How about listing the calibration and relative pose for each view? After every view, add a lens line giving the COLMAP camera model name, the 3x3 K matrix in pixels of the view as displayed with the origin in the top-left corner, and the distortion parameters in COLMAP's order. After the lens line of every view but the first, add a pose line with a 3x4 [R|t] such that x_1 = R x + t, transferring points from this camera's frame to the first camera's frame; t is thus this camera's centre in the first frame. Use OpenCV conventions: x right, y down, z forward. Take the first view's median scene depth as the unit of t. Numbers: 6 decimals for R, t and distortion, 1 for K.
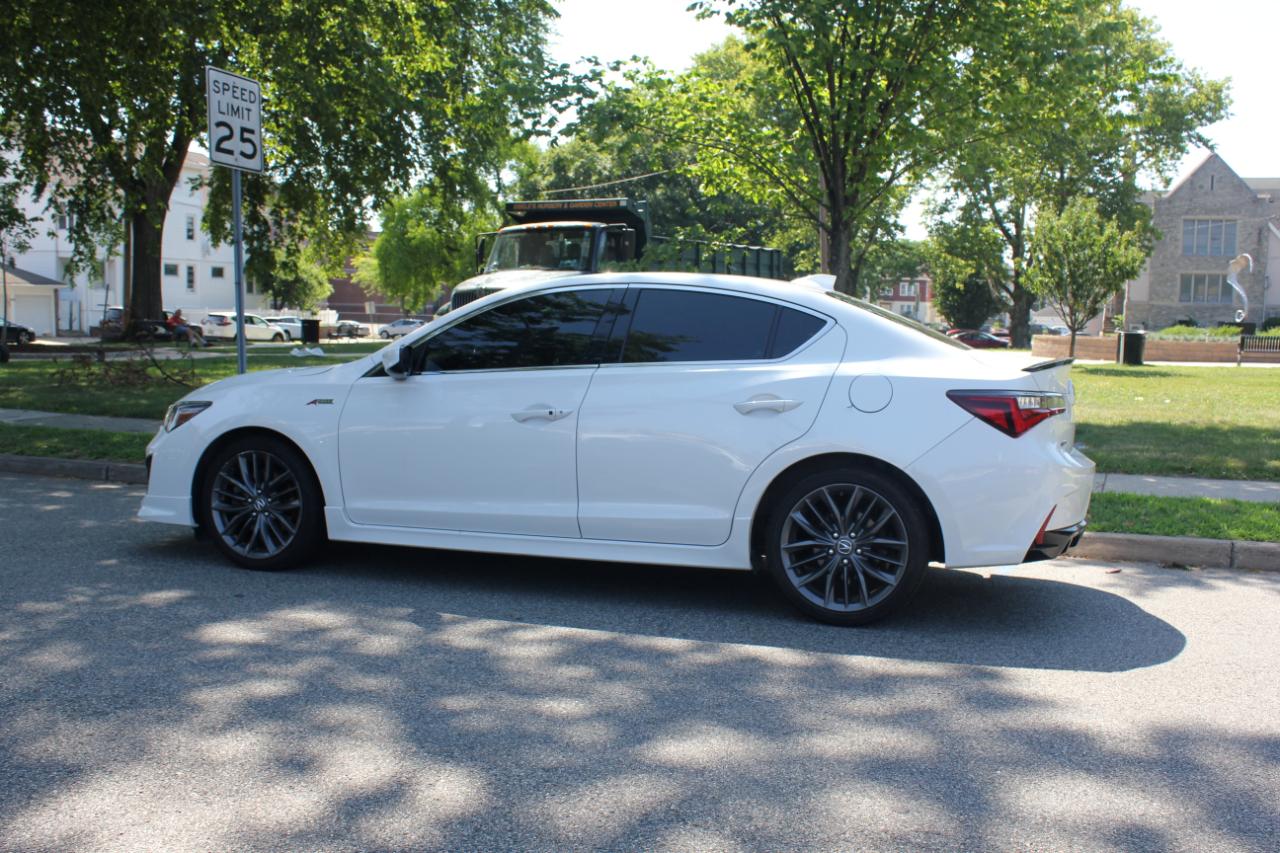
lens RADIAL K [[1240.9, 0, 657.2], [0, 1240.9, 392.0], [0, 0, 1]] dist [-0.086598, 0.000000]
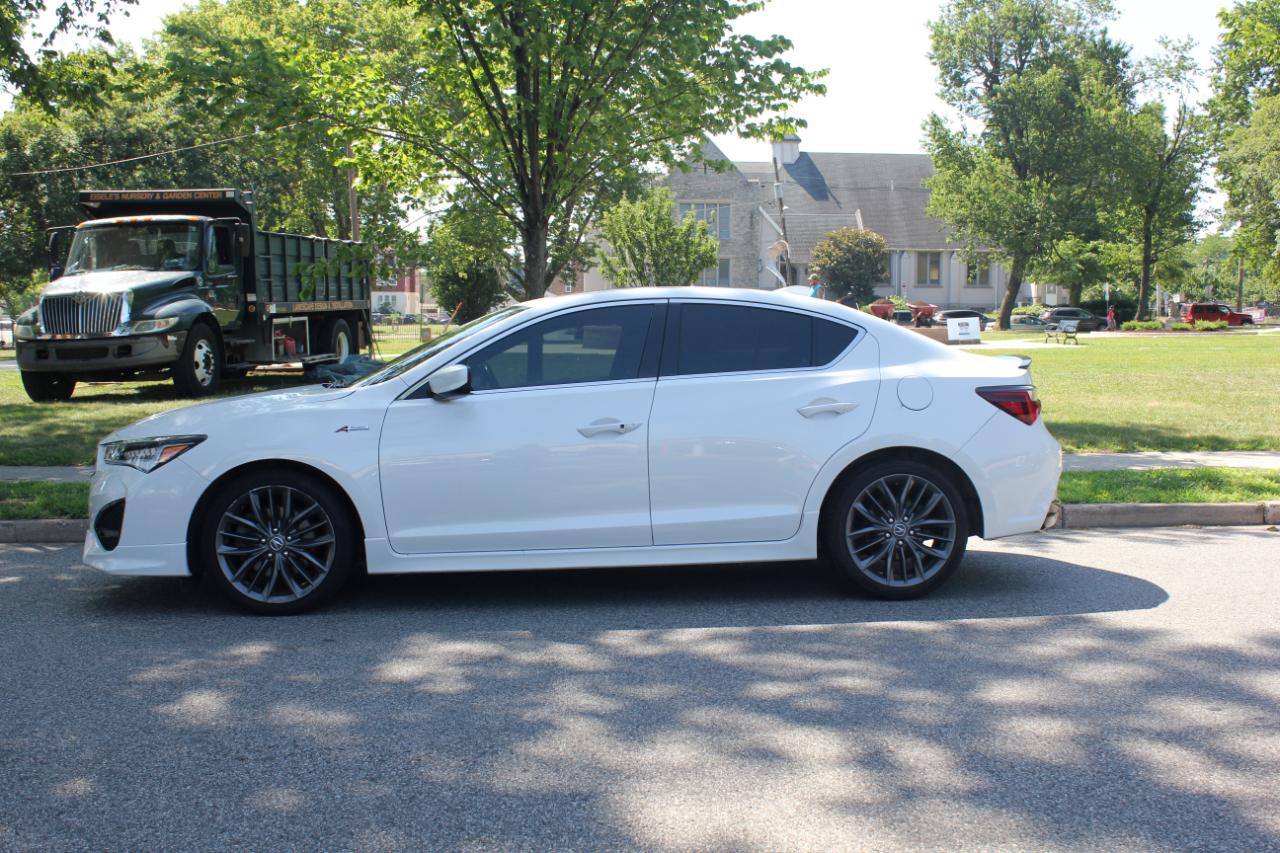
lens RADIAL K [[1351.8, 0, 662.4], [0, 1351.8, 399.0], [0, 0, 1]] dist [-0.069715, 0.000000]
pose [[0.913623, -0.046606, 0.403883, -0.520594], [0.043570, 0.998911, 0.016709, -0.023882], [-0.404222, 0.002331, 0.914658, -0.041031]]
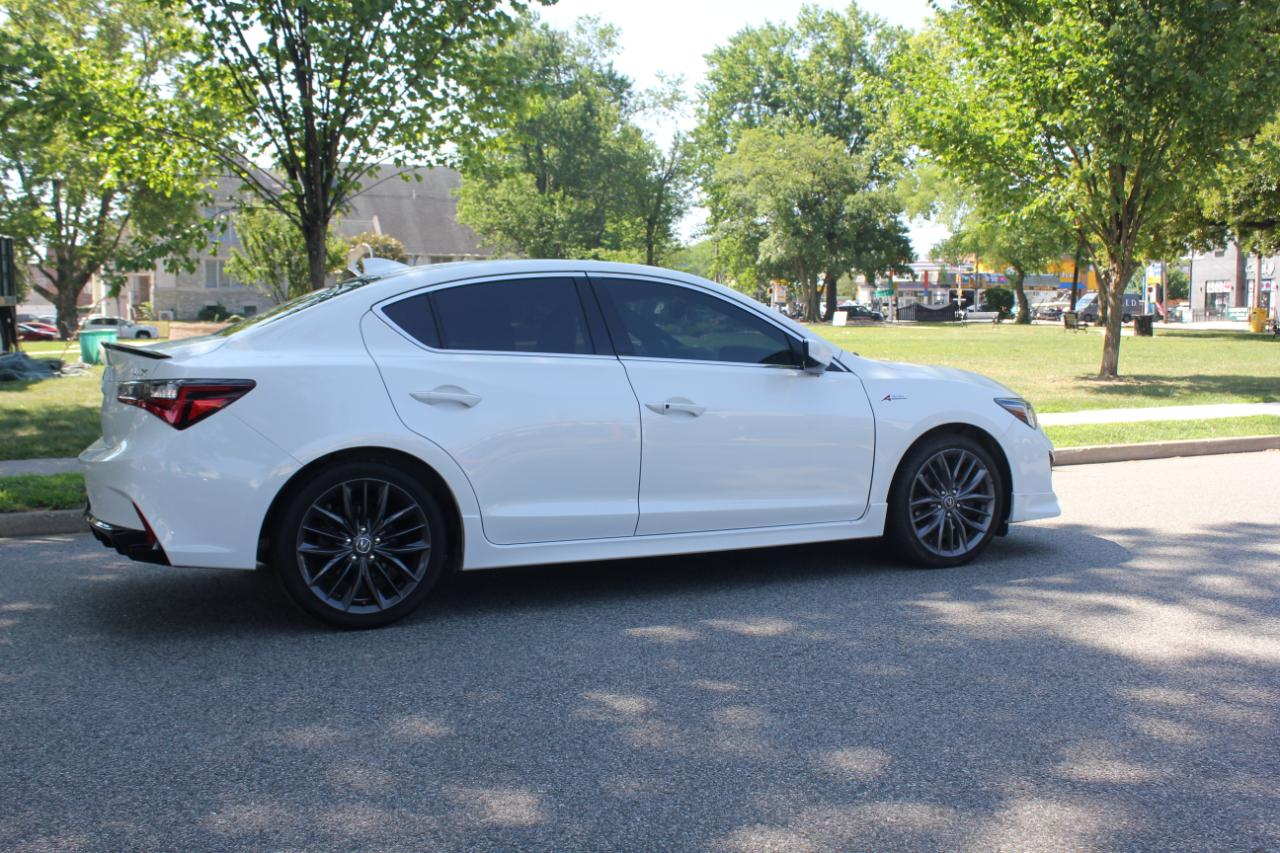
lens RADIAL K [[1261.8, 0, 644.0], [0, 1261.8, 424.5], [0, 0, 1]] dist [-0.087339, 0.000000]
pose [[0.695735, -0.080214, 0.713806, -1.094570], [0.054141, 0.996774, 0.059242, -0.033622], [-0.716255, -0.002570, 0.697834, 0.204909]]
